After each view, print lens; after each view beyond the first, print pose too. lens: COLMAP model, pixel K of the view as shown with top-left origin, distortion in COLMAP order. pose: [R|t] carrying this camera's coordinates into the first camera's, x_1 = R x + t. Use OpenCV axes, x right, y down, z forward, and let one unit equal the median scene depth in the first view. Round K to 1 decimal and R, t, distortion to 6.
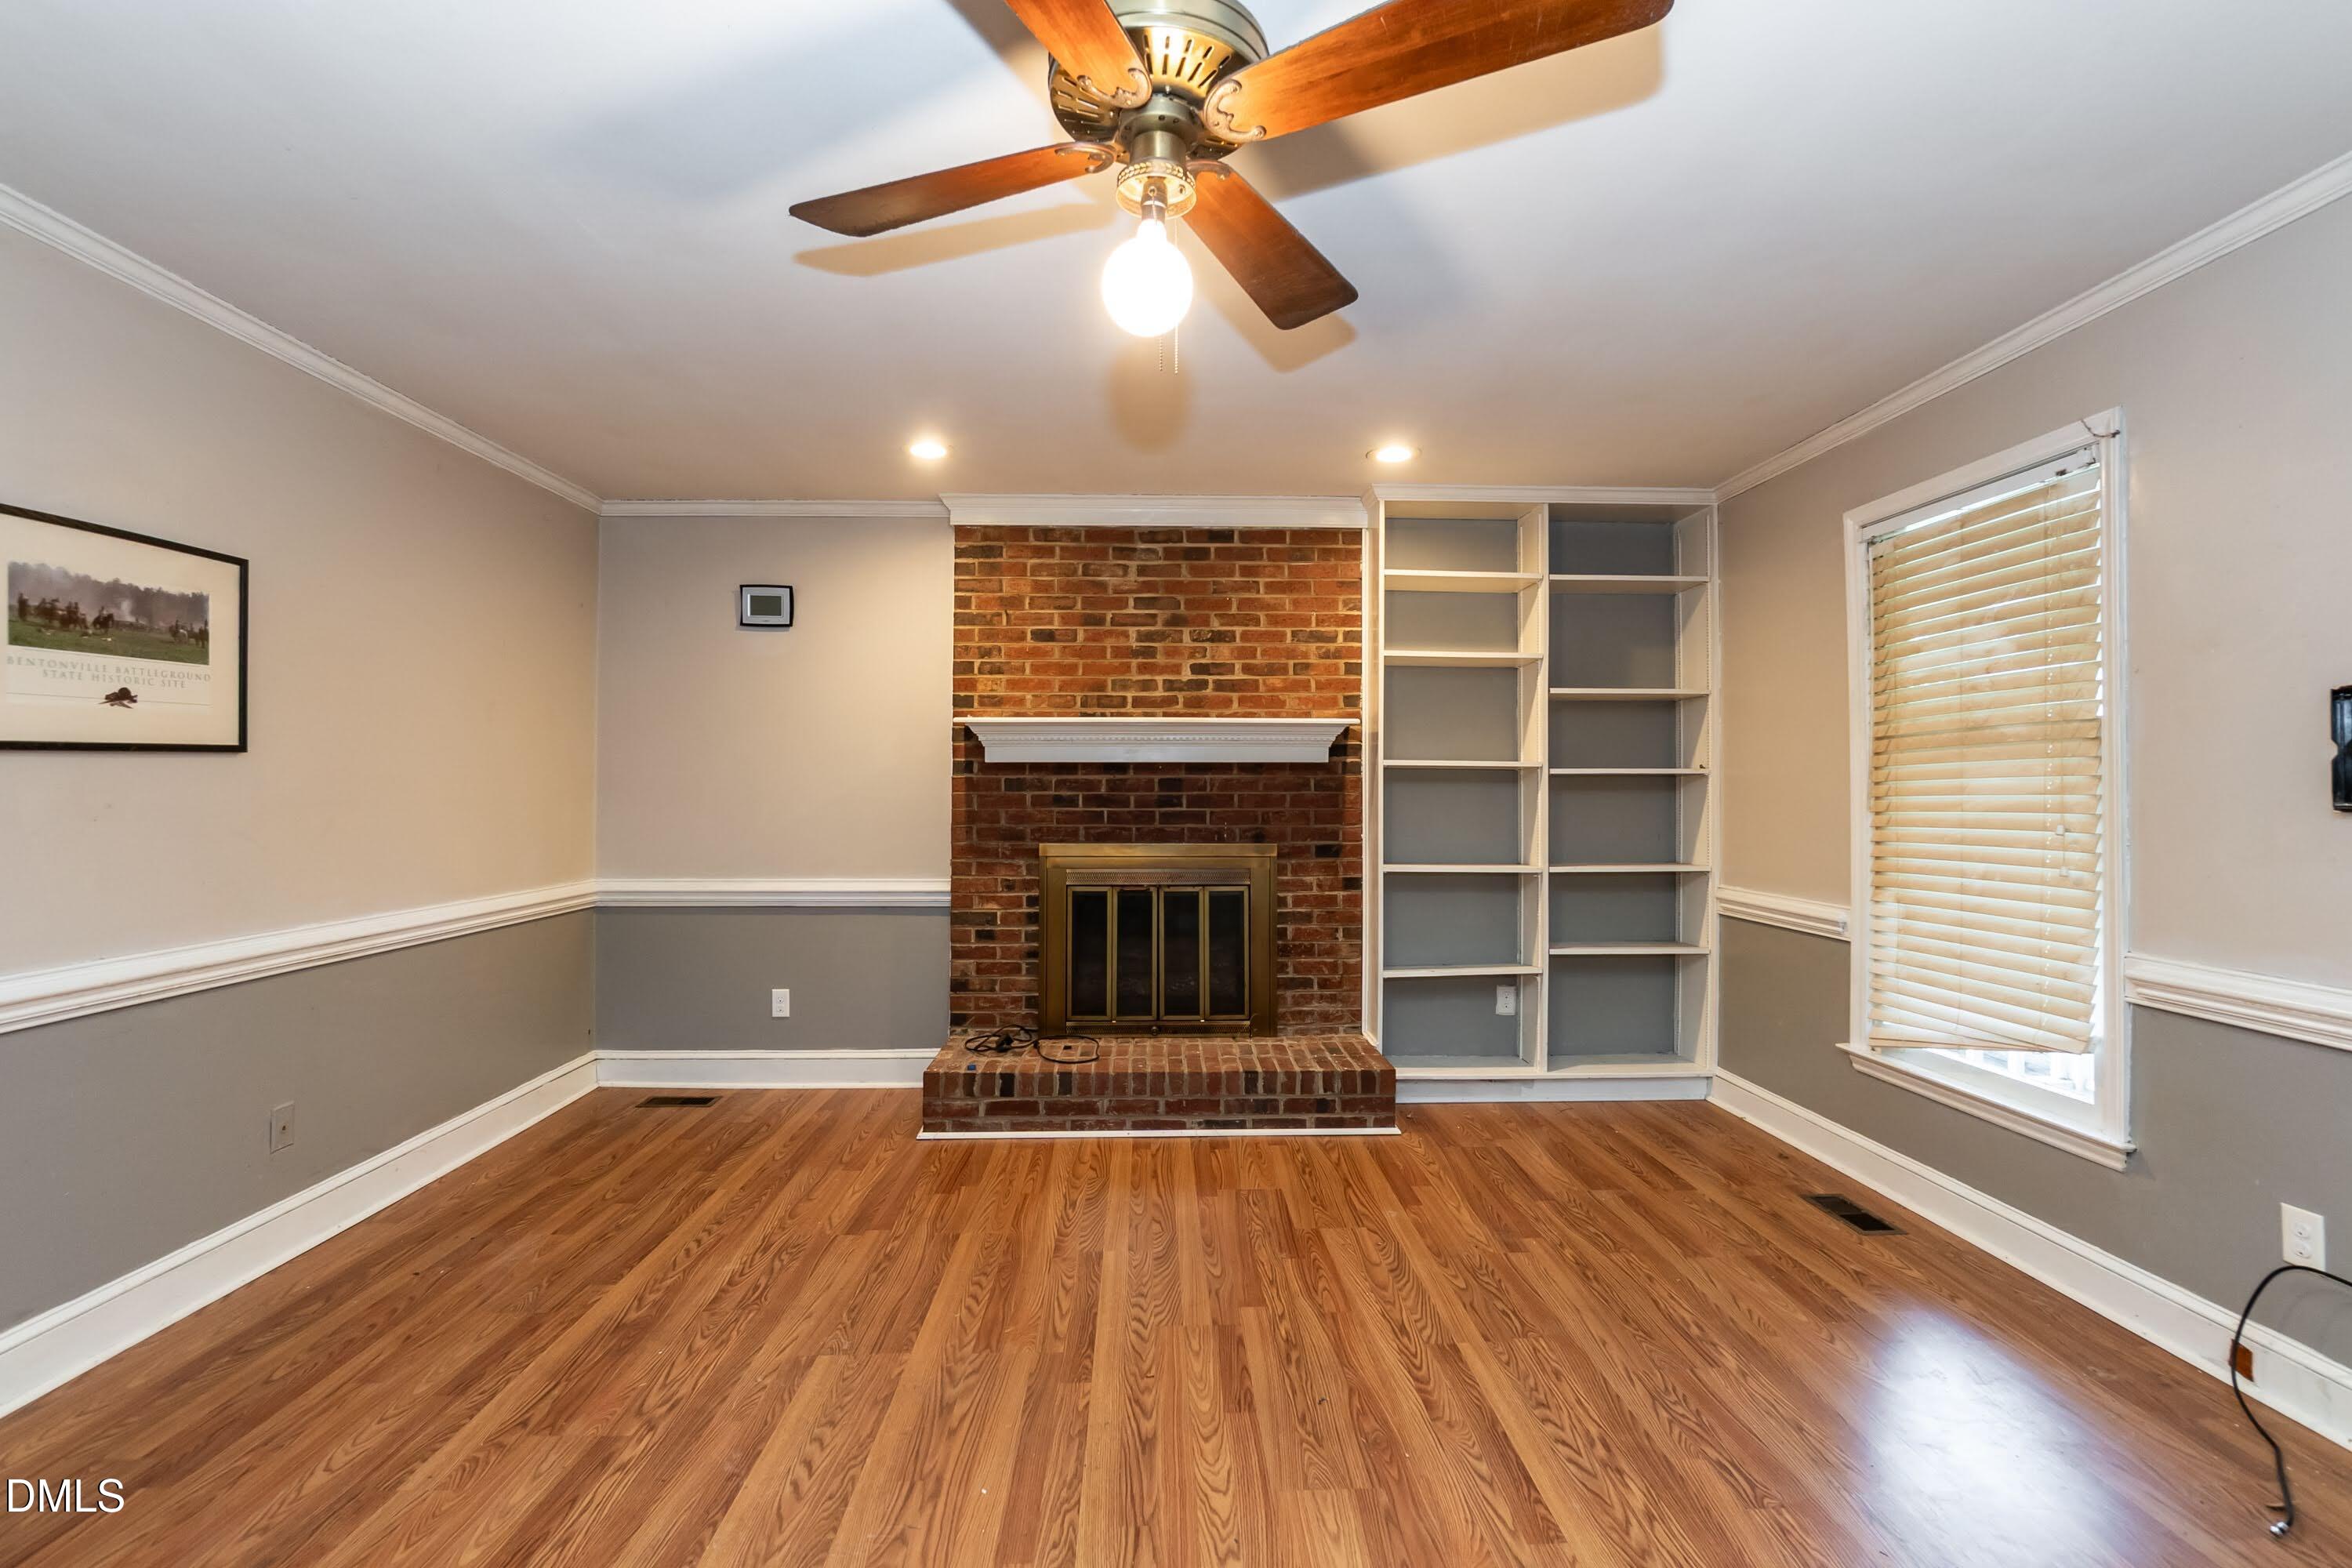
lens RADIAL K [[1026.3, 0, 1174.6], [0, 1026.3, 776.5], [0, 0, 1]] dist [-0.020908, -0.000006]
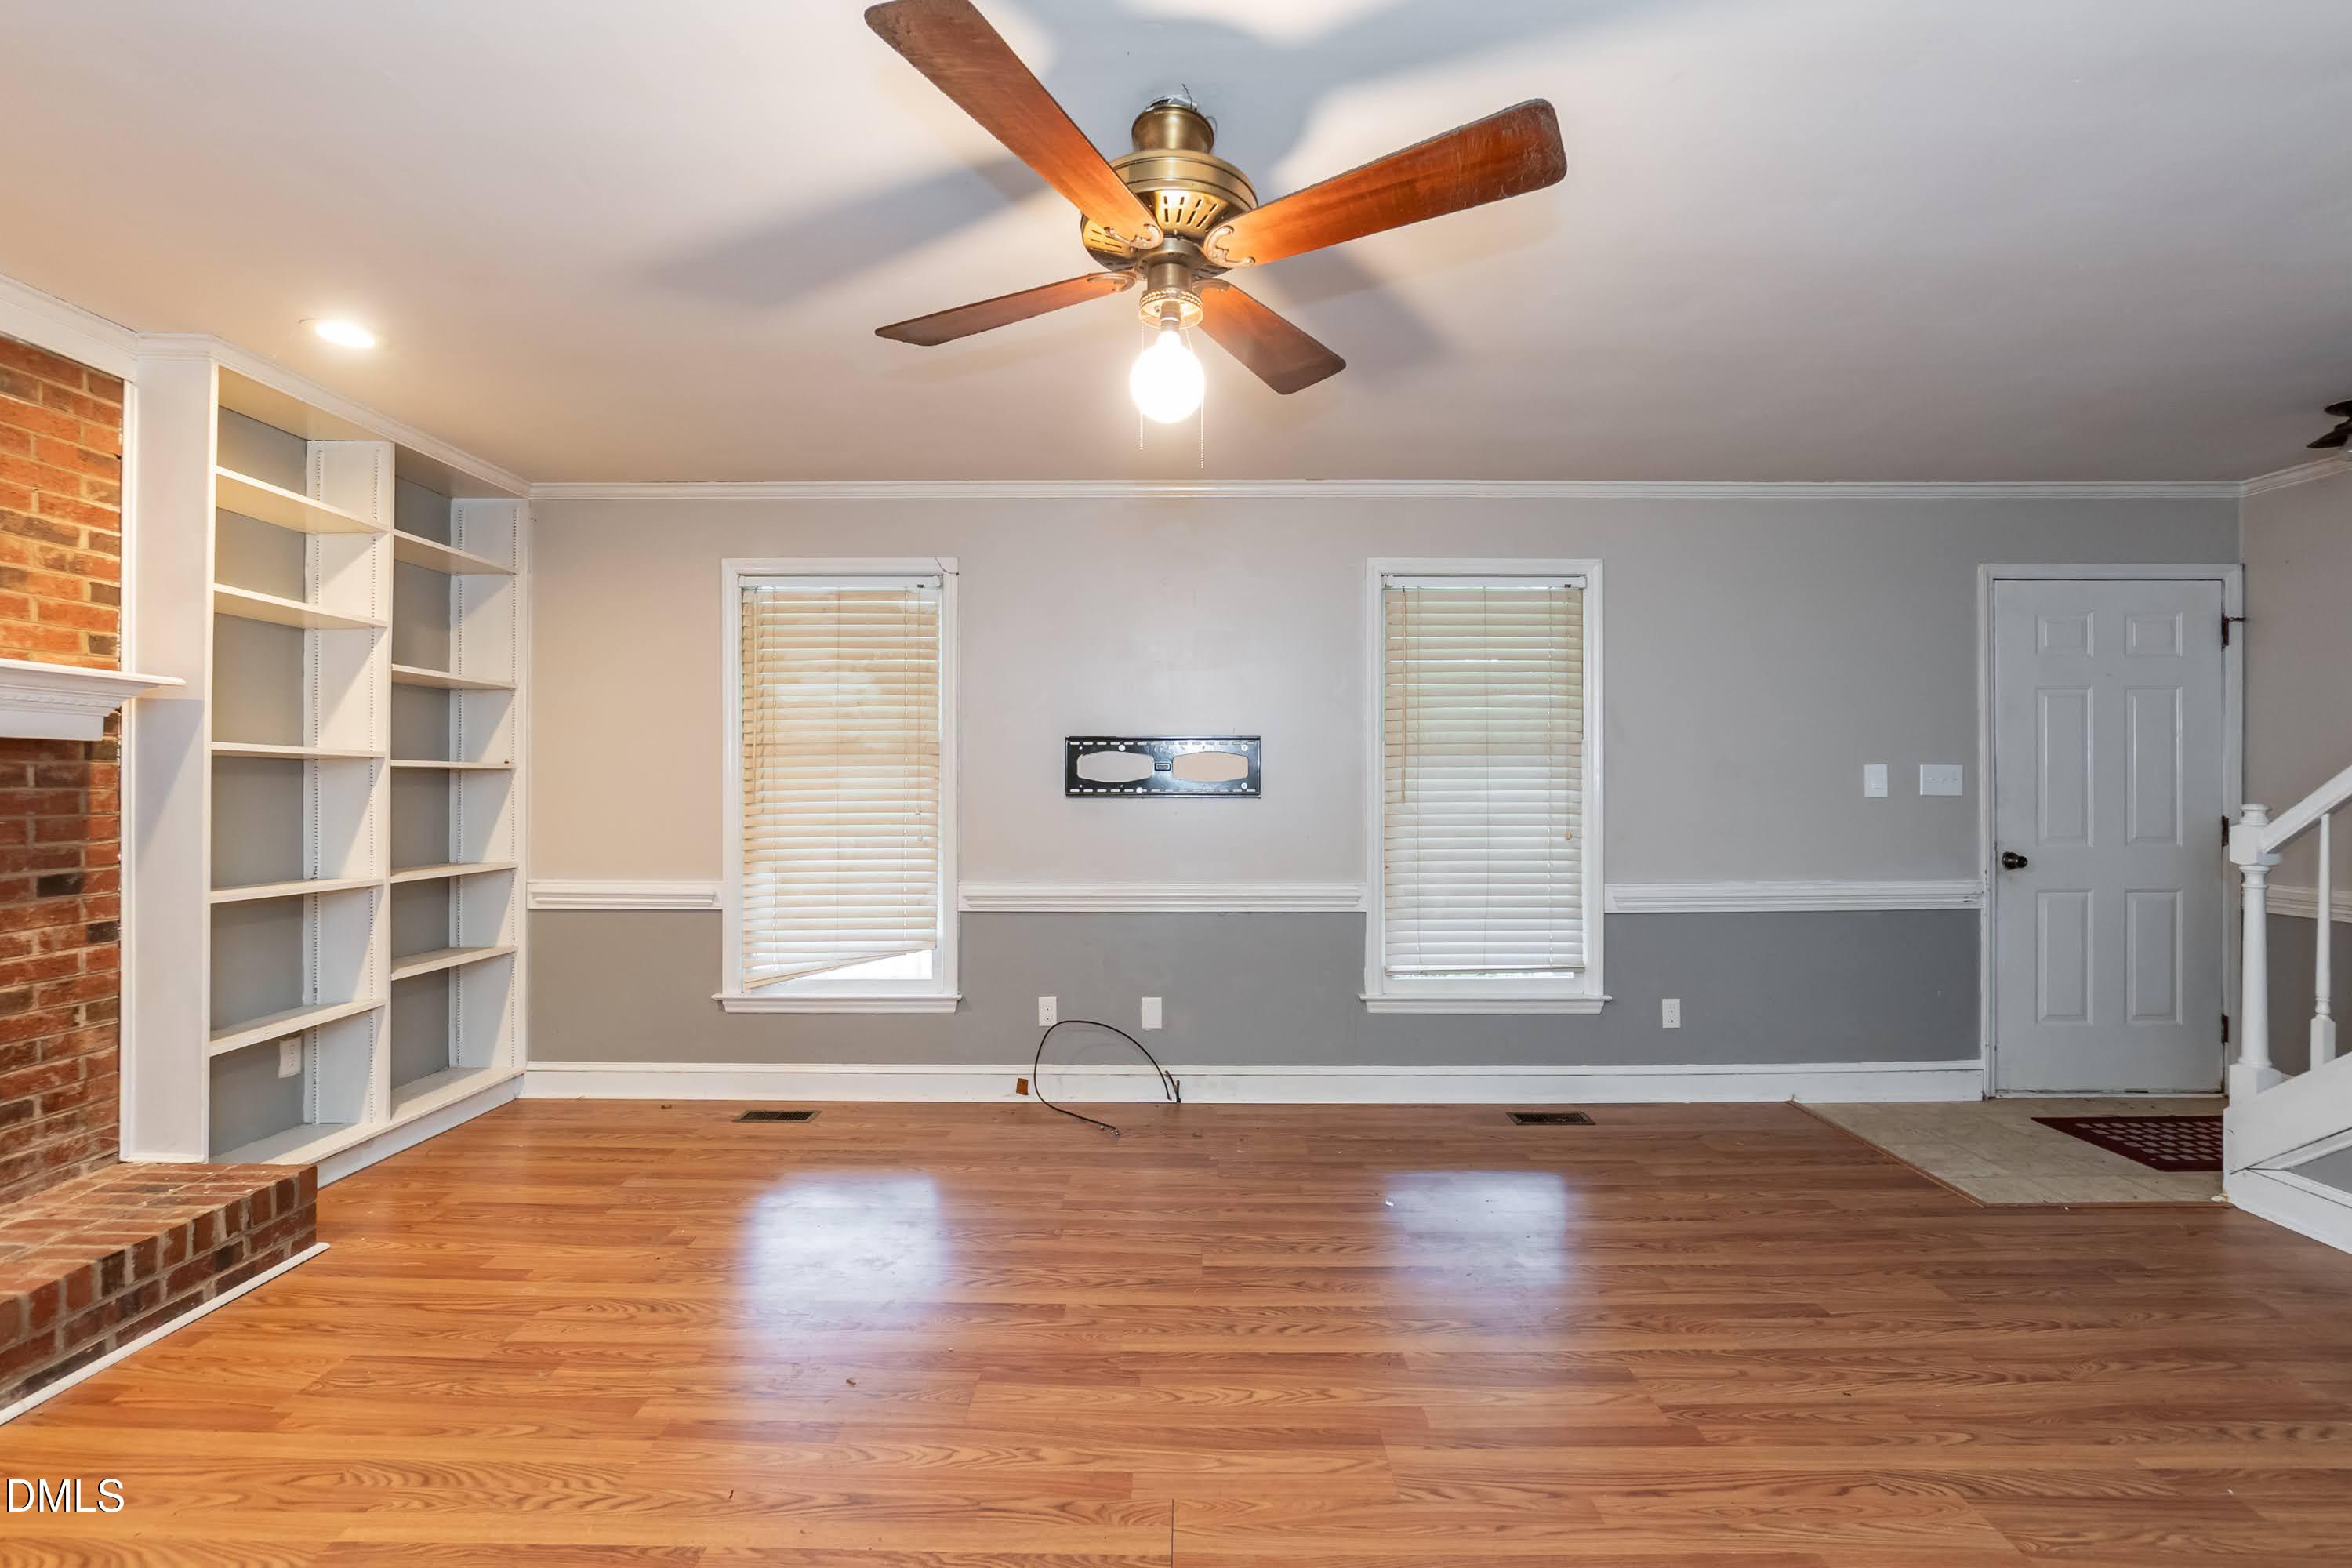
lens RADIAL K [[1032.3, 0, 1176.0], [0, 1032.3, 784.0], [0, 0, 1]] dist [-0.034519, 0.011152]
pose [[0.041469, 0.000976, 0.999139, -0.487734], [-0.015336, 0.999882, -0.000340, 0.002768], [-0.999022, -0.015309, 0.041479, 0.357510]]
